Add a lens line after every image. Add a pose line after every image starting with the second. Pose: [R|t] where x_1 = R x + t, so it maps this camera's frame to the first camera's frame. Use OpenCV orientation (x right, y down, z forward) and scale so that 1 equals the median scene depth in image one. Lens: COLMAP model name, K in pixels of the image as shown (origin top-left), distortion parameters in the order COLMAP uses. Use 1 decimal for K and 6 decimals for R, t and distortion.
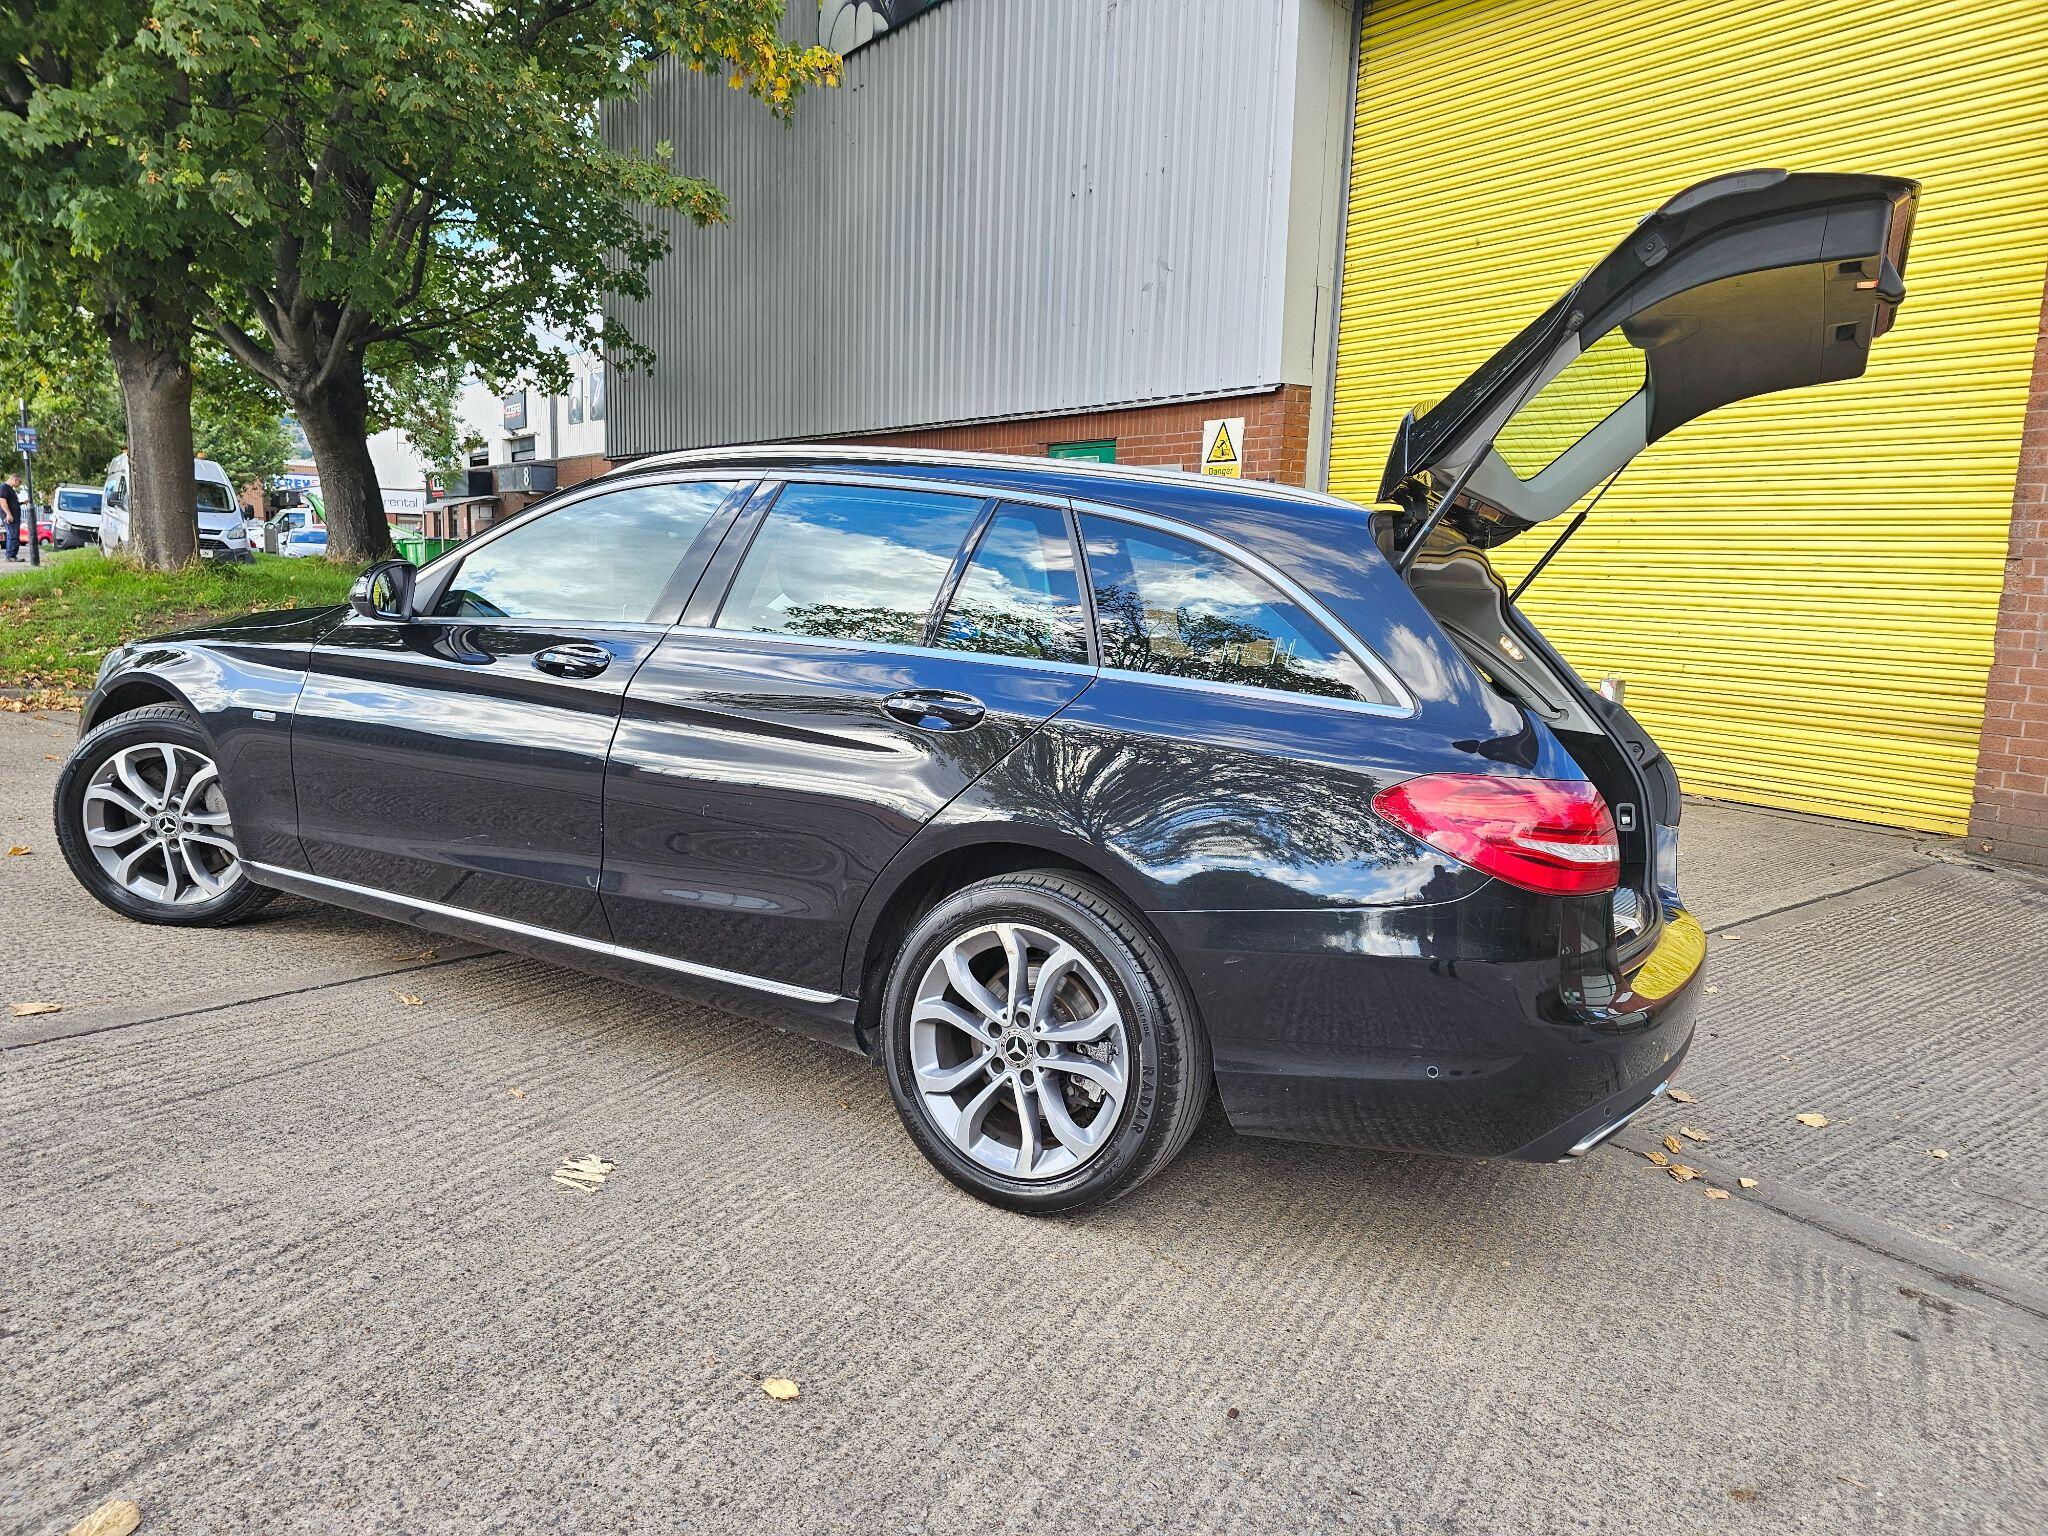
lens RADIAL K [[1378.0, 0, 1031.1], [0, 1378.0, 765.7], [0, 0, 1]] dist [0.039490, -0.027922]
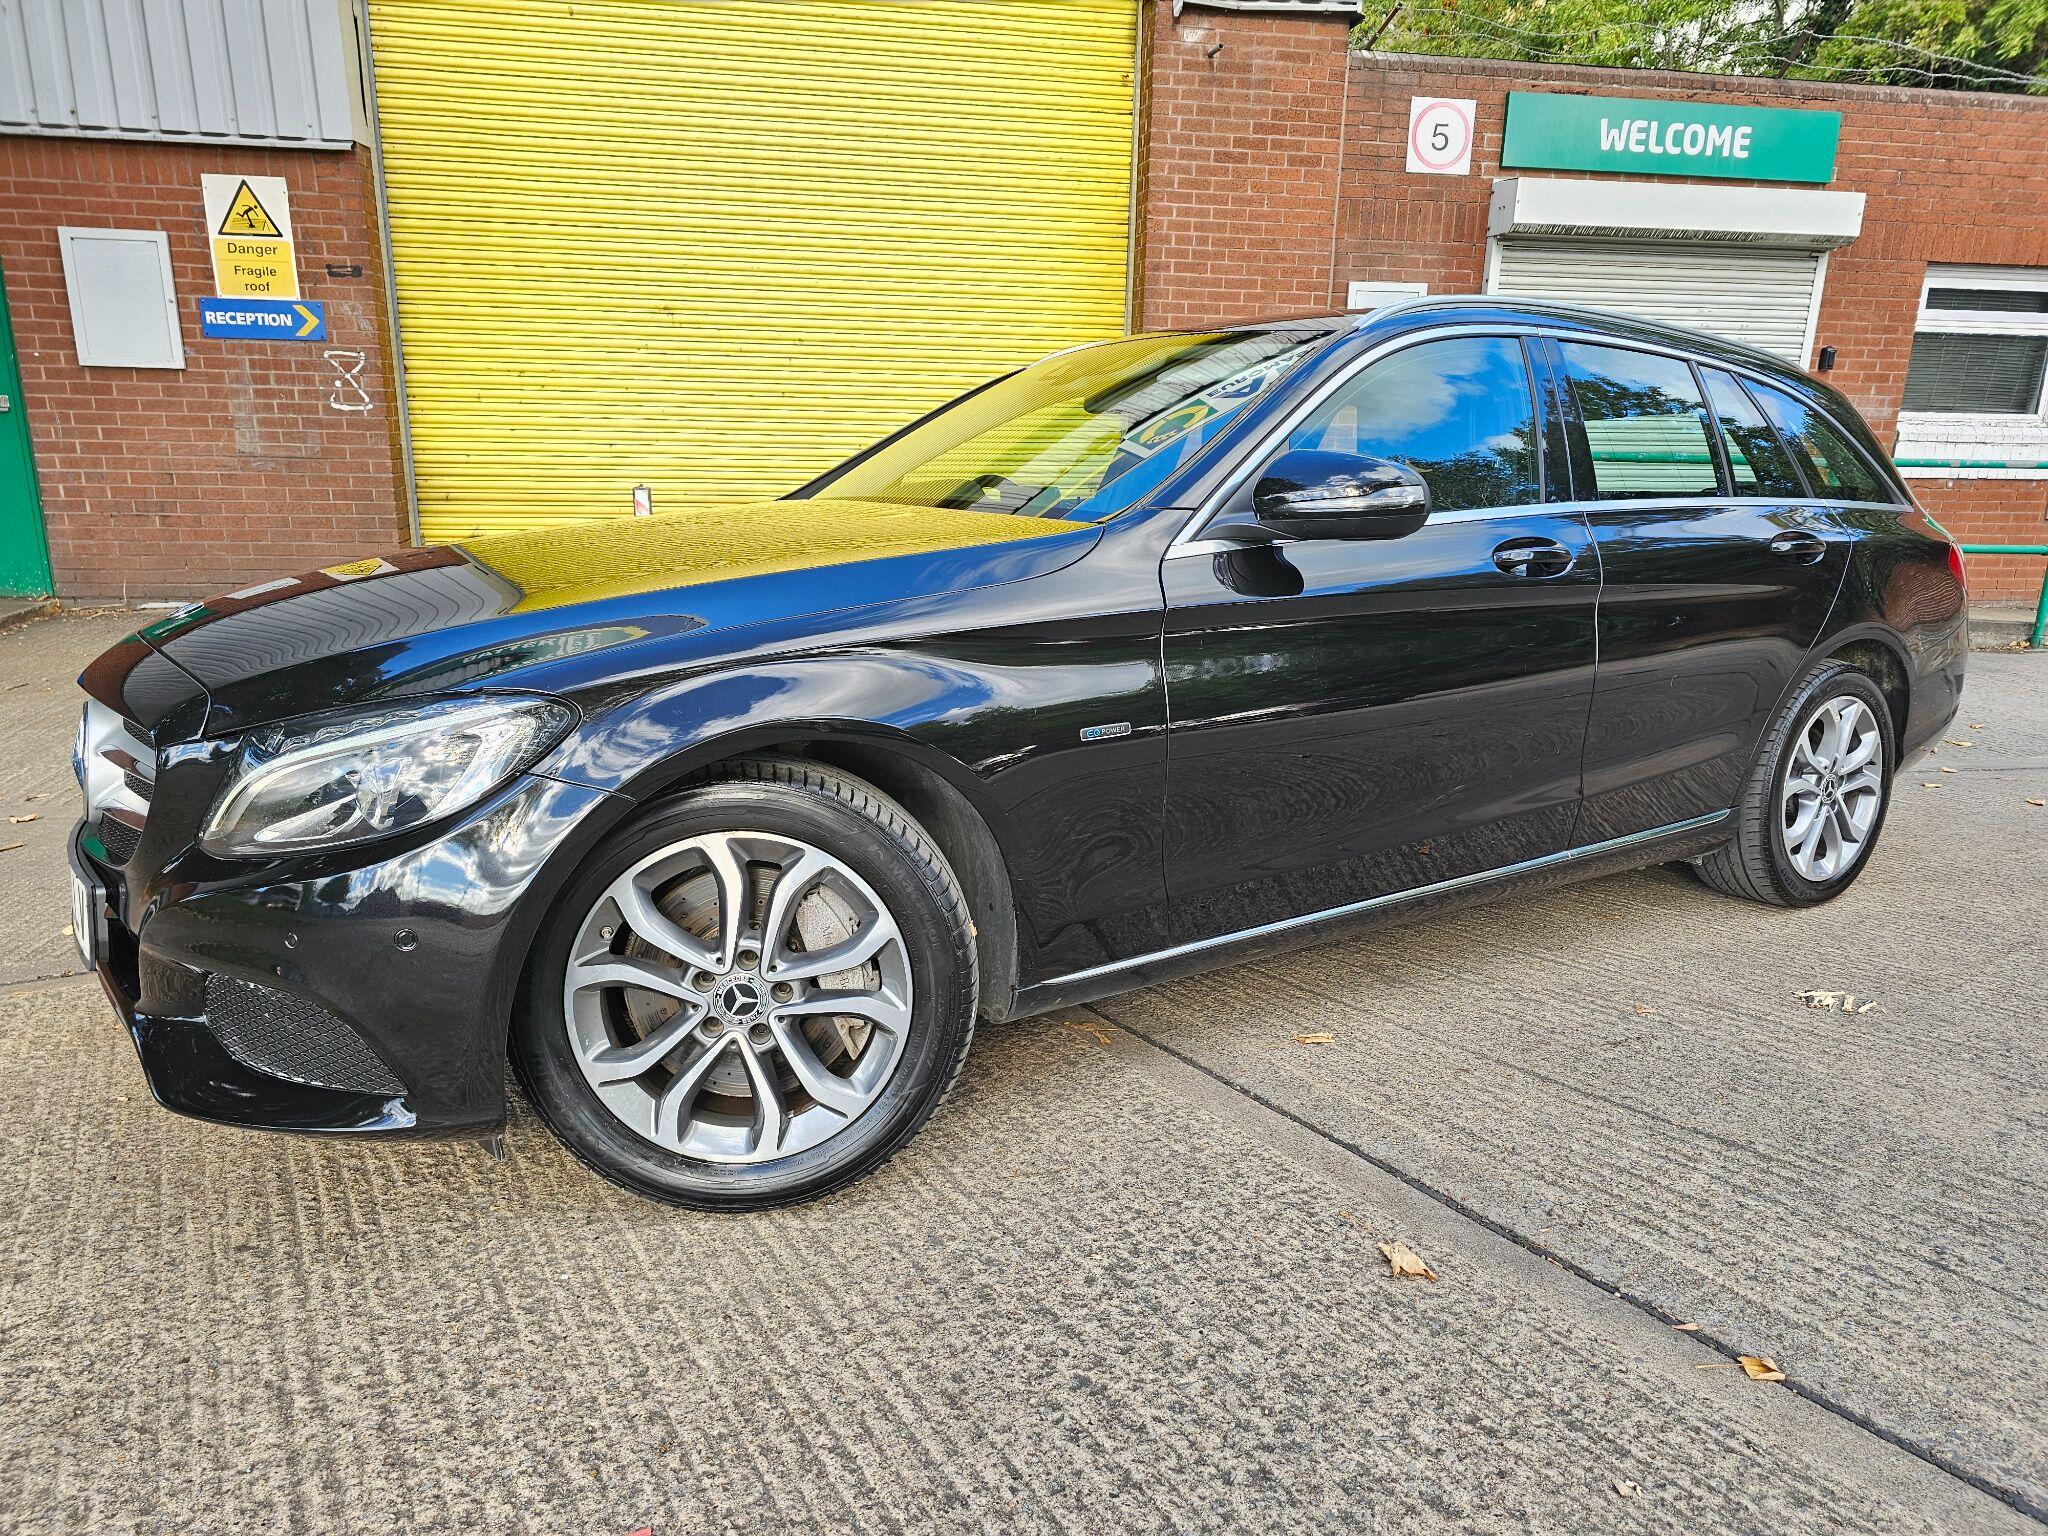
lens RADIAL K [[1378.0, 0, 1033.7], [0, 1378.0, 775.2], [0, 0, 1]] dist [0.039490, -0.027922]
pose [[0.429179, -0.257124, 0.865848, -1.130759], [0.126977, 0.966280, 0.224010, -0.151341], [-0.894250, 0.013802, 0.447355, 0.812259]]
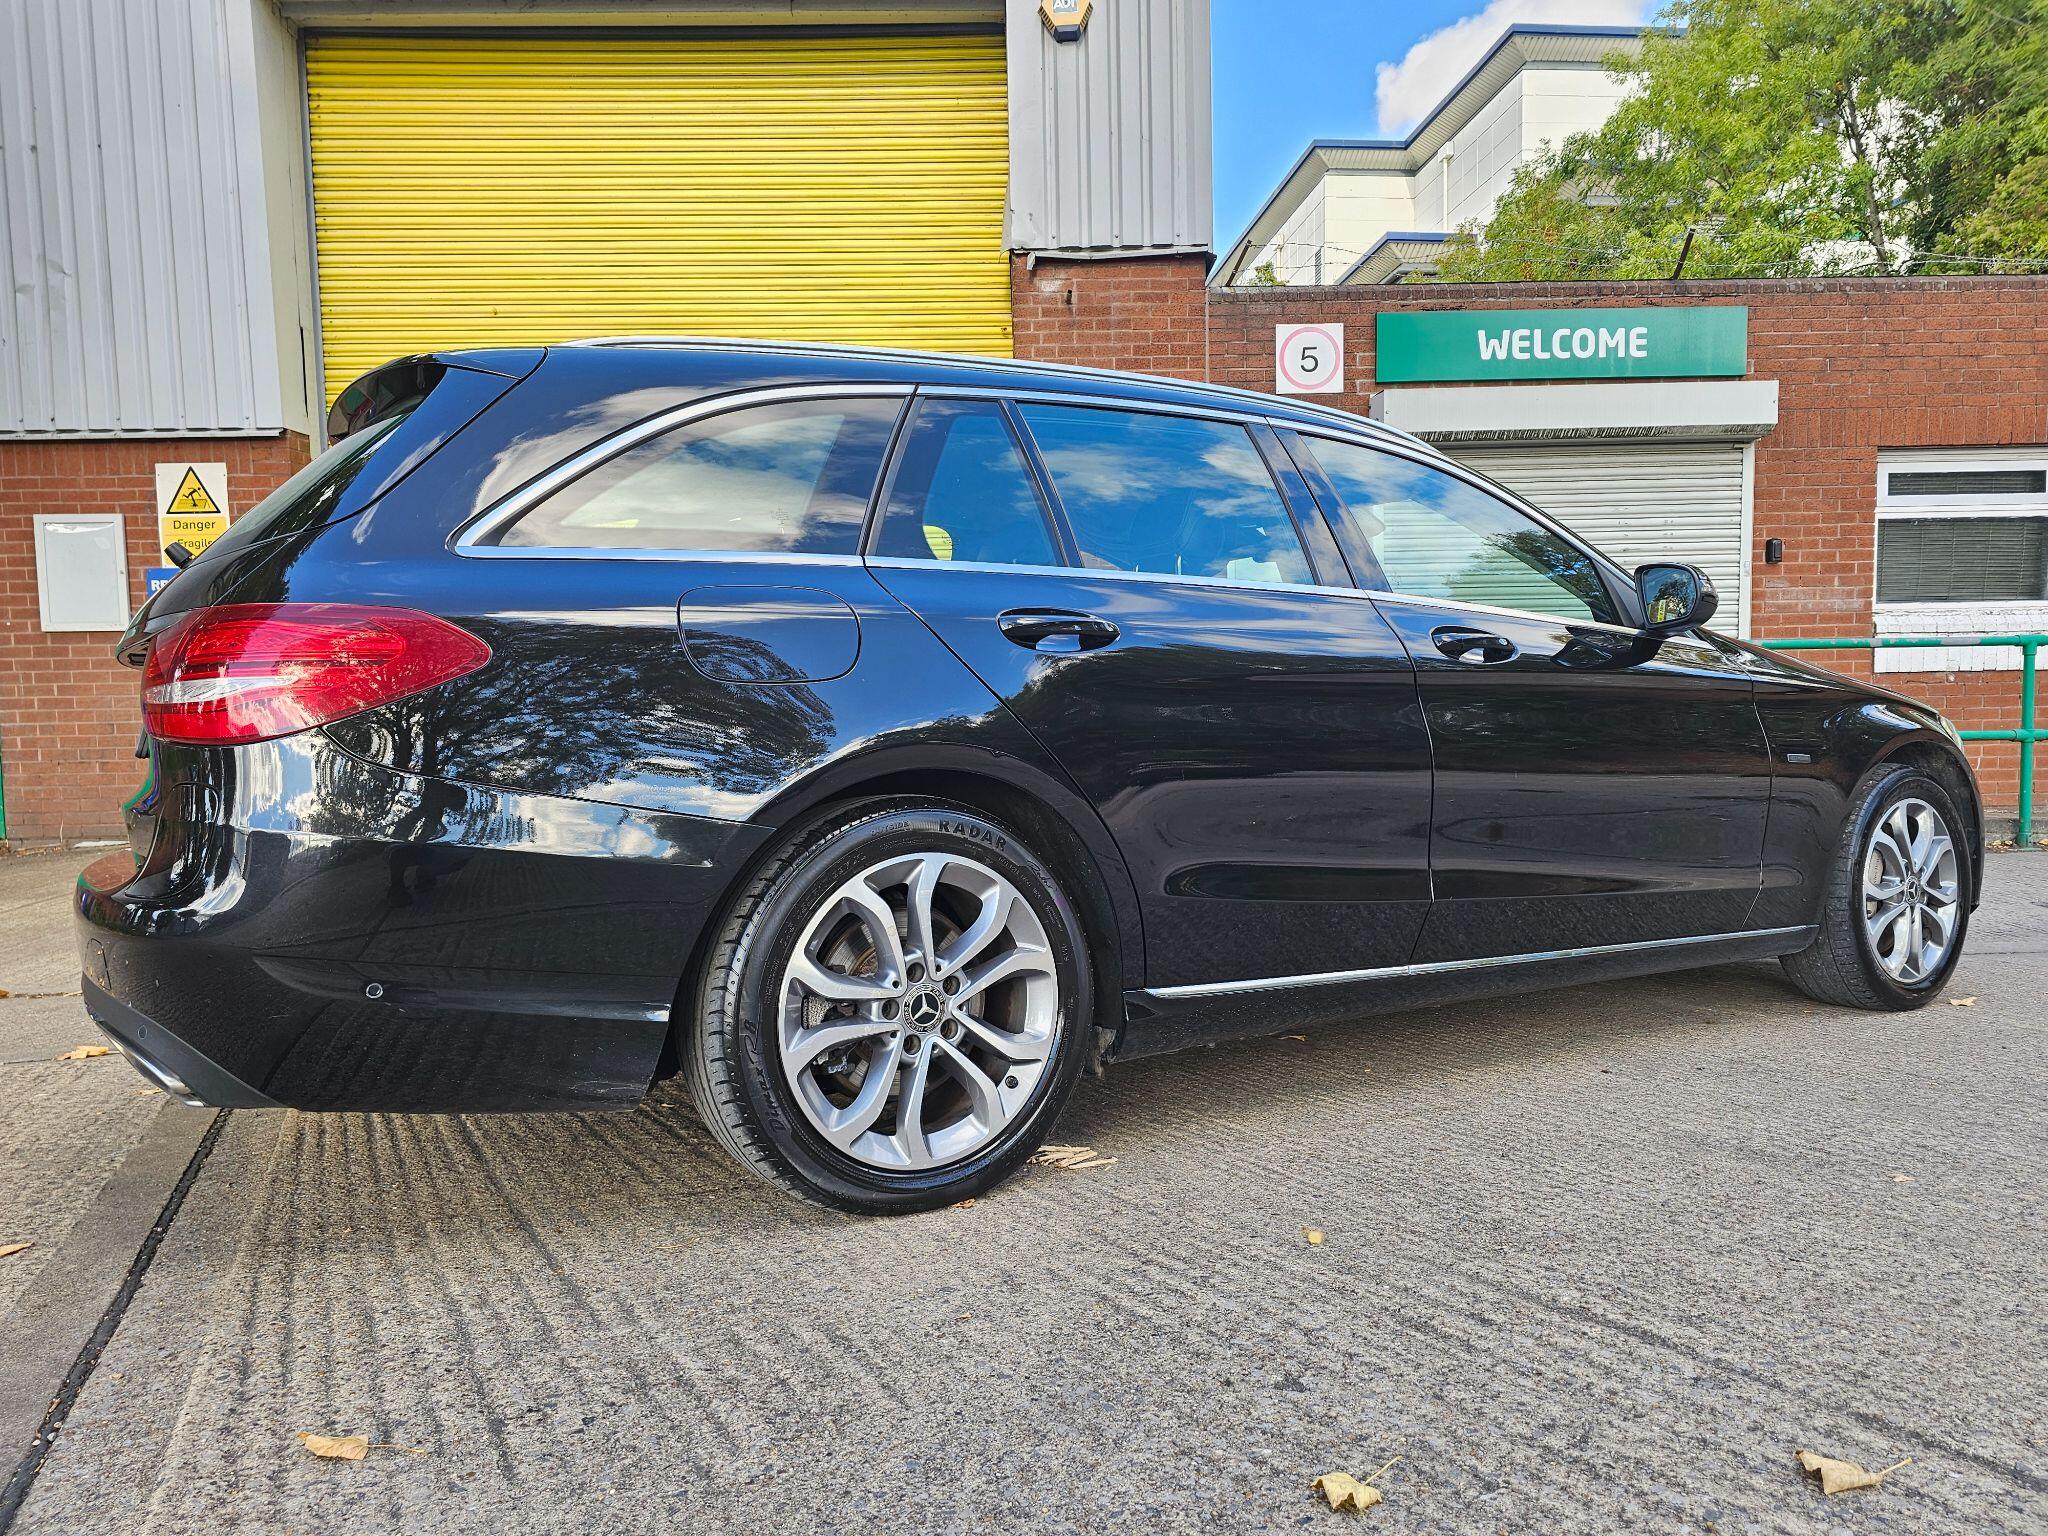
lens RADIAL K [[1378.0, 0, 1037.5], [0, 1378.0, 774.8], [0, 0, 1]] dist [0.039490, -0.027922]
pose [[0.559274, -0.098170, 0.823149, -0.794684], [0.160117, 0.987058, 0.008929, 0.026107], [-0.813372, 0.126807, 0.567755, 0.357758]]
